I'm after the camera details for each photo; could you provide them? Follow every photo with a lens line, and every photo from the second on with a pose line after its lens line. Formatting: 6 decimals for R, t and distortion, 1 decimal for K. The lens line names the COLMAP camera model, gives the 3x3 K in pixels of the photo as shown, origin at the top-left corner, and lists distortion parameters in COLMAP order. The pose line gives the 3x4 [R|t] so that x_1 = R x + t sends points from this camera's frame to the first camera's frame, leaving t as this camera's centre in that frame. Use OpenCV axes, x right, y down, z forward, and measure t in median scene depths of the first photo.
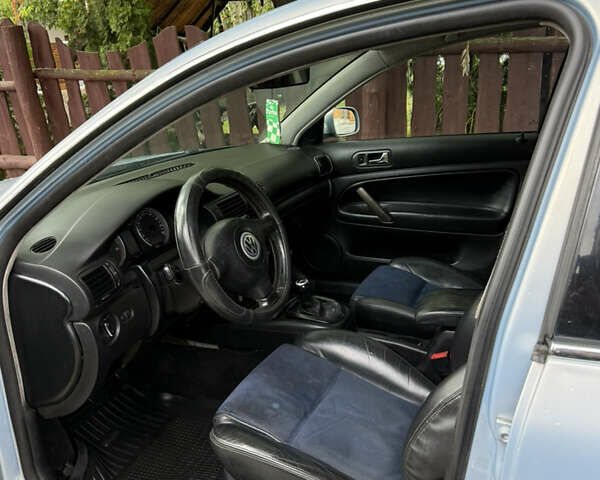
lens RADIAL K [[588.2, 0, 301.4], [0, 588.2, 257.4], [0, 0, 1]] dist [0.128070, -0.217319]
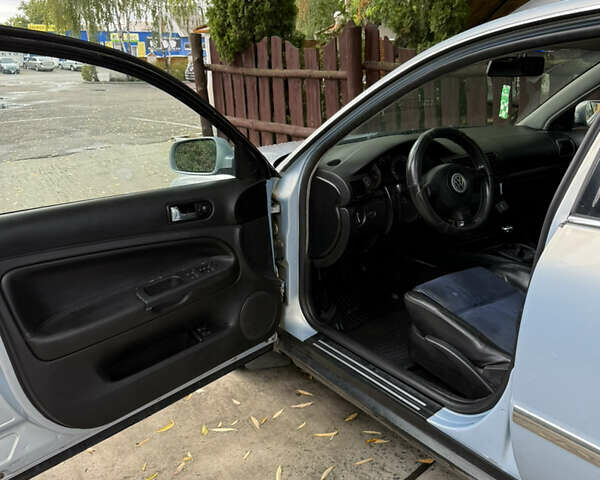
lens RADIAL K [[588.2, 0, 301.4], [0, 588.2, 257.4], [0, 0, 1]] dist [0.128070, -0.217319]
pose [[0.870781, 0.186623, -0.454876, 0.232476], [-0.184706, 0.981565, 0.049120, 0.135217], [0.455658, 0.041246, 0.889199, -0.403602]]
